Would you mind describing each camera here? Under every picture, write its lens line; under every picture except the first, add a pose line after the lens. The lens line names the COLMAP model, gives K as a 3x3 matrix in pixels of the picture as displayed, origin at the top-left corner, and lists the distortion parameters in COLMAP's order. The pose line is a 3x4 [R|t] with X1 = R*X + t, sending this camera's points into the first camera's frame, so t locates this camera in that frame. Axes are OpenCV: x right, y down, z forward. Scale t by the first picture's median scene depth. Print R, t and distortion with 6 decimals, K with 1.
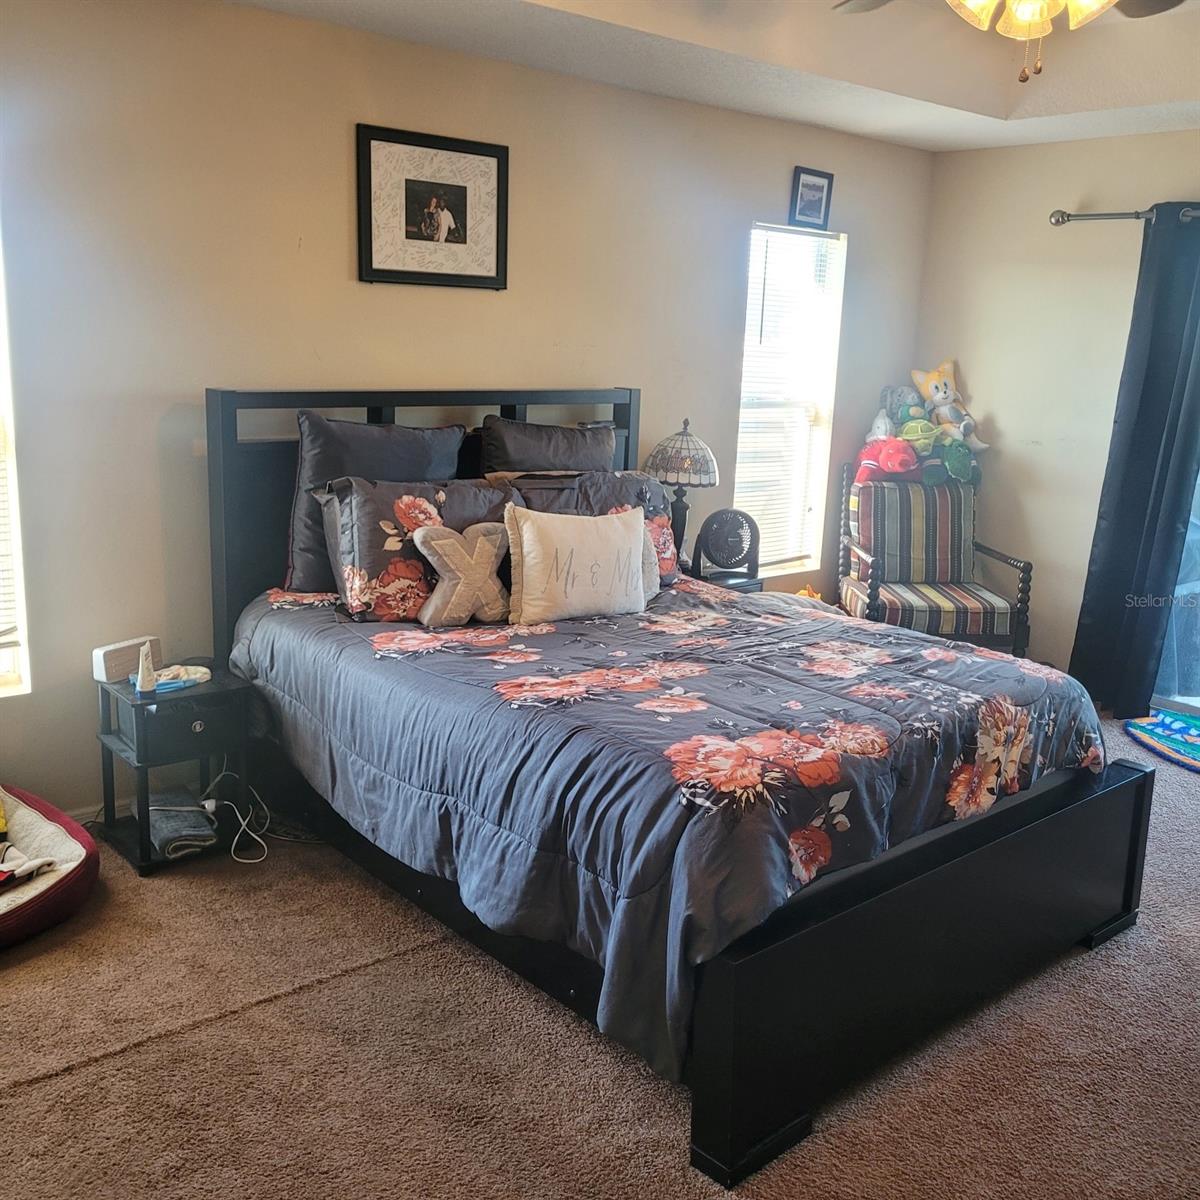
lens RADIAL K [[1200.8, 0, 600.3], [0, 1200.8, 593.1], [0, 0, 1]] dist [0.015381, 0.000000]
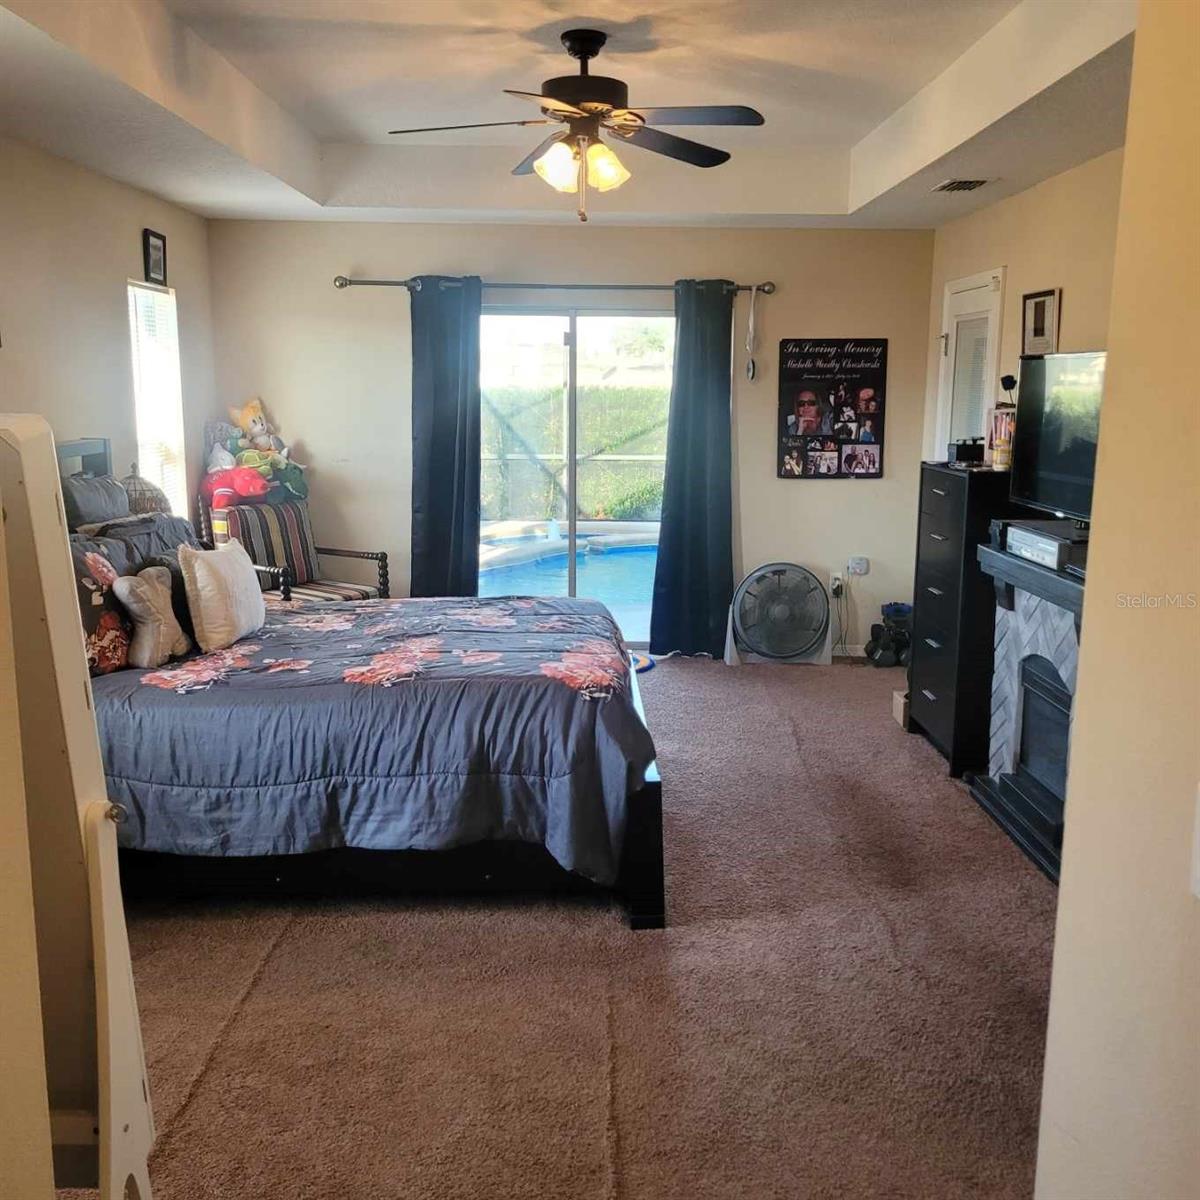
lens RADIAL K [[1200.8, 0, 605.6], [0, 1200.8, 602.9], [0, 0, 1]] dist [0.015381, 0.000000]
pose [[0.641829, -0.174487, 0.746733, -0.669390], [0.183864, 0.980381, 0.071049, -0.030559], [-0.744479, 0.091696, 0.661319, -0.014403]]
